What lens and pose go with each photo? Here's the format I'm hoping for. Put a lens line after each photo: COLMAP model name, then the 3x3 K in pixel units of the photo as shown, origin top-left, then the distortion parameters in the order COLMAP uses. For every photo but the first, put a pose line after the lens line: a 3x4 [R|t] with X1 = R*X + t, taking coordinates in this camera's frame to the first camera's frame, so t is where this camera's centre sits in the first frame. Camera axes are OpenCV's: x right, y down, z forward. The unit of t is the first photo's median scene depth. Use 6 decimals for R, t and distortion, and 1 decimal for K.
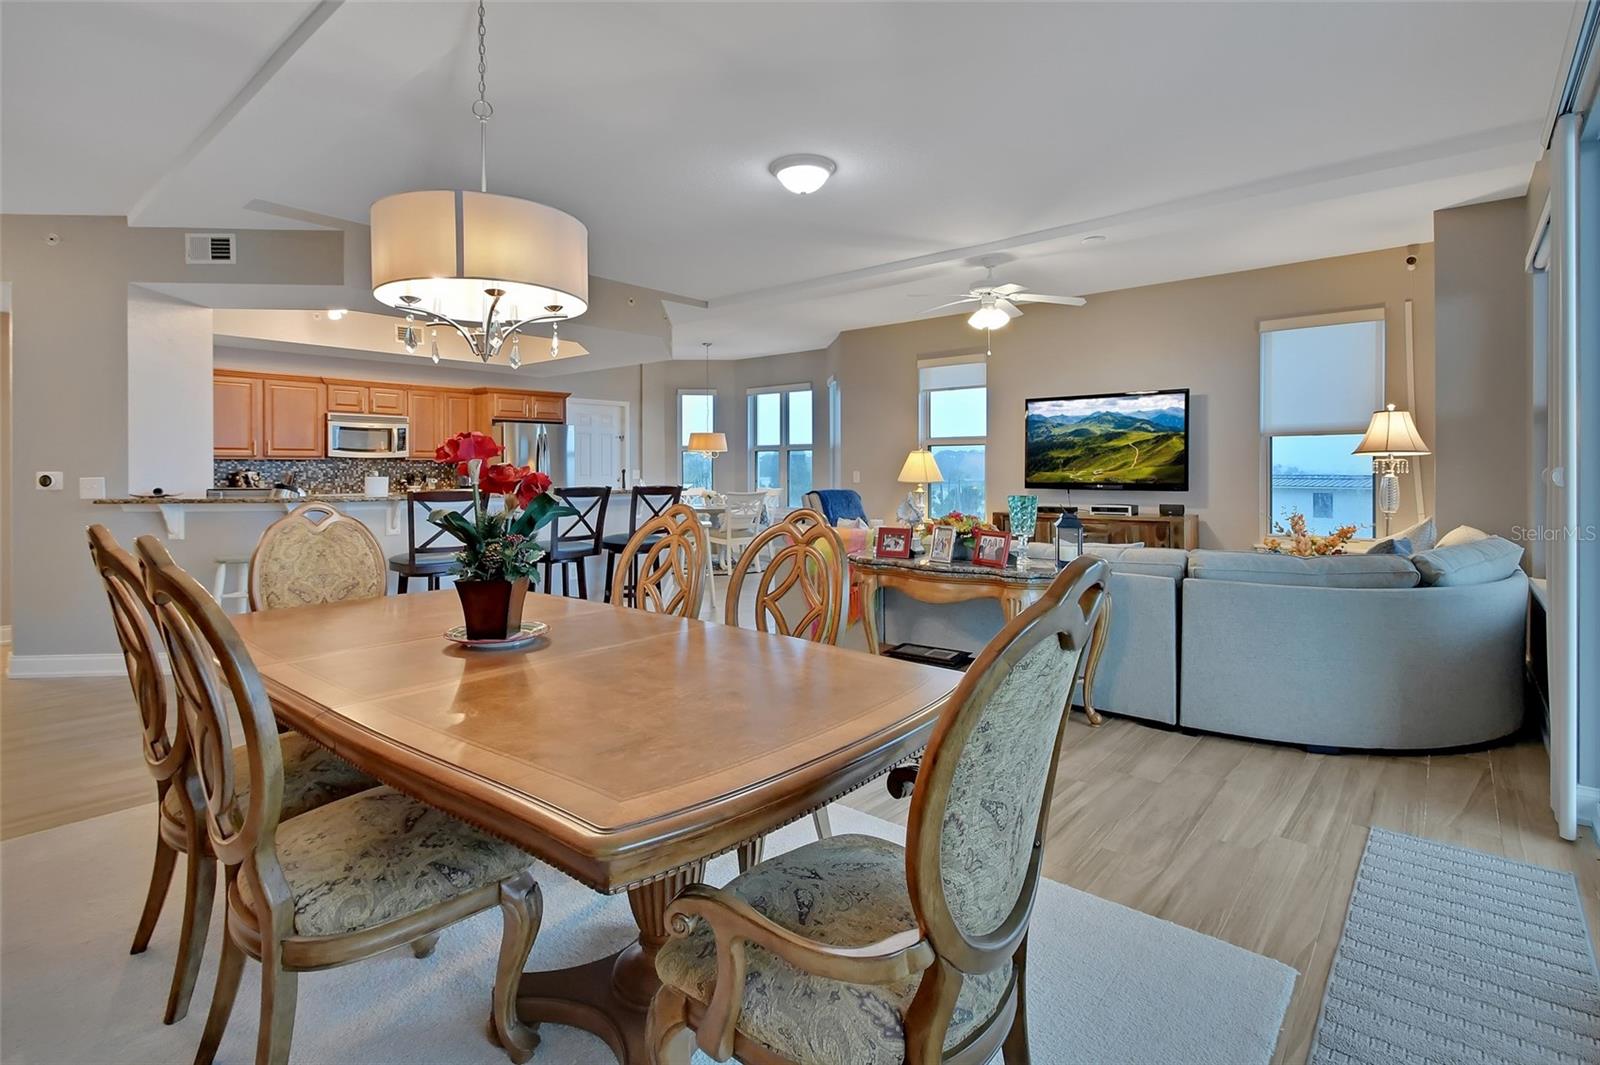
lens RADIAL K [[756.9, 0, 848.4], [0, 756.9, 534.2], [0, 0, 1]] dist [0.000045, -0.007839]
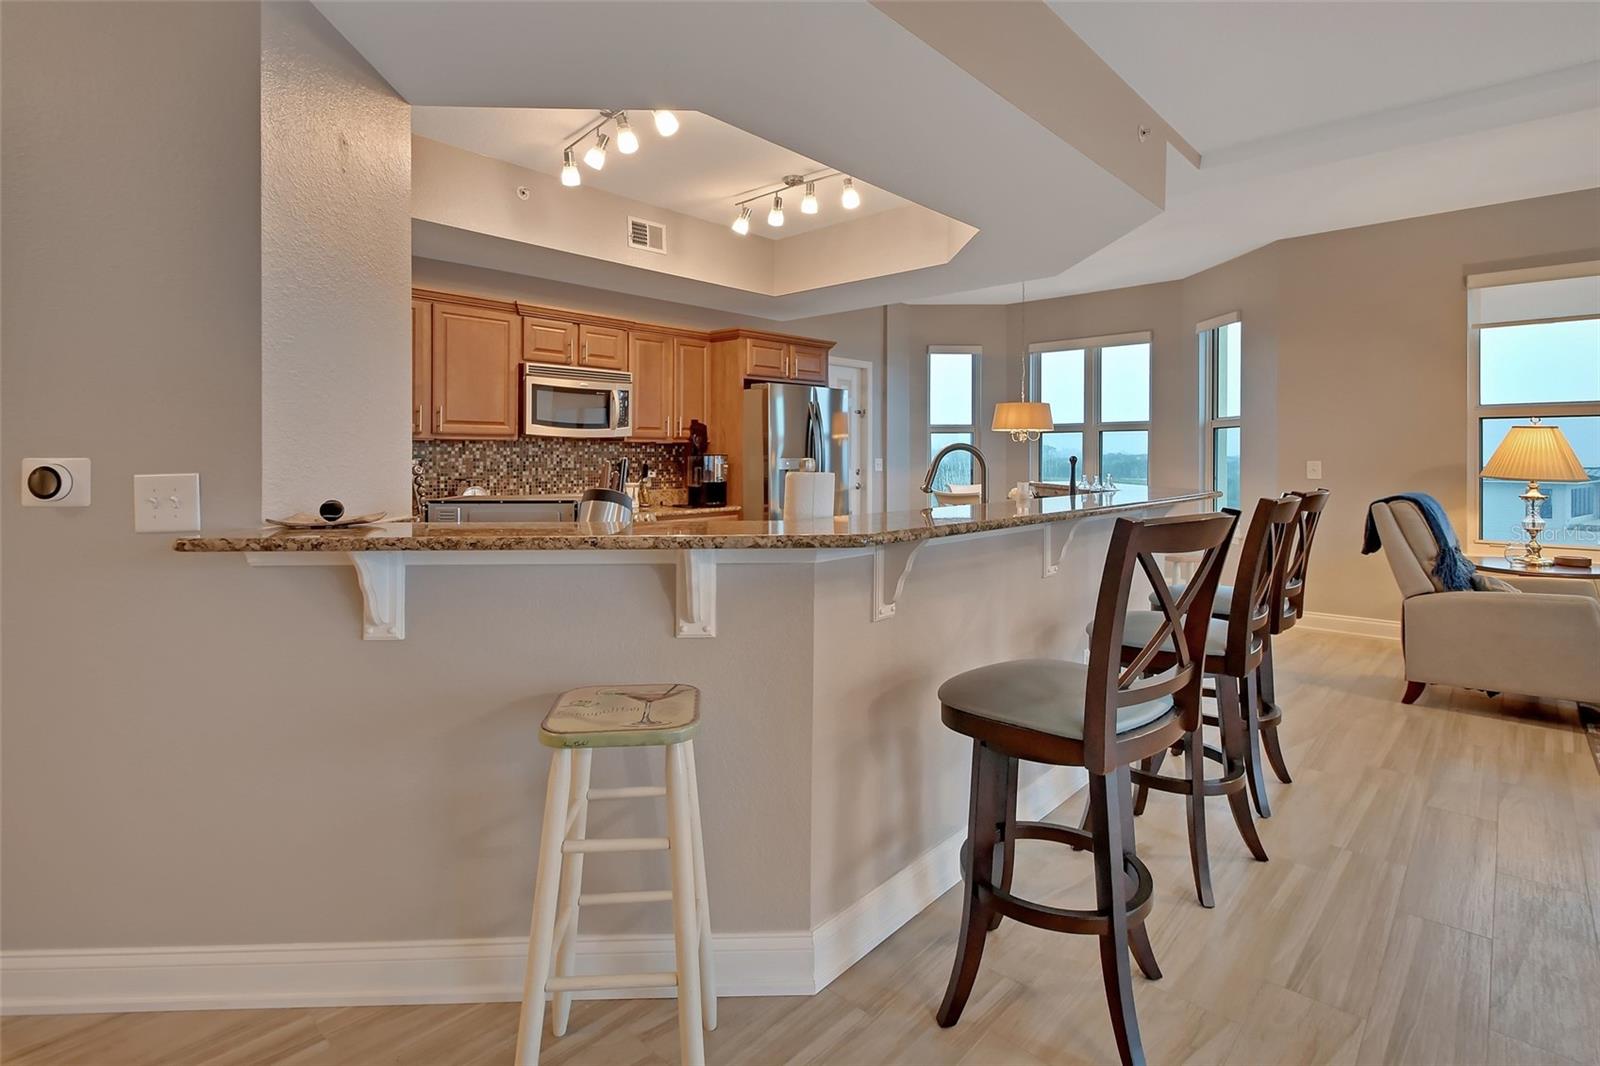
lens RADIAL K [[772.0, 0, 829.1], [0, 772.0, 528.9], [0, 0, 1]] dist [0.001542, -0.000137]
pose [[0.998413, 0.006504, -0.055941, -0.372881], [-0.006178, 0.999963, 0.006003, -0.029895], [0.055978, -0.005648, 0.998416, 0.360102]]
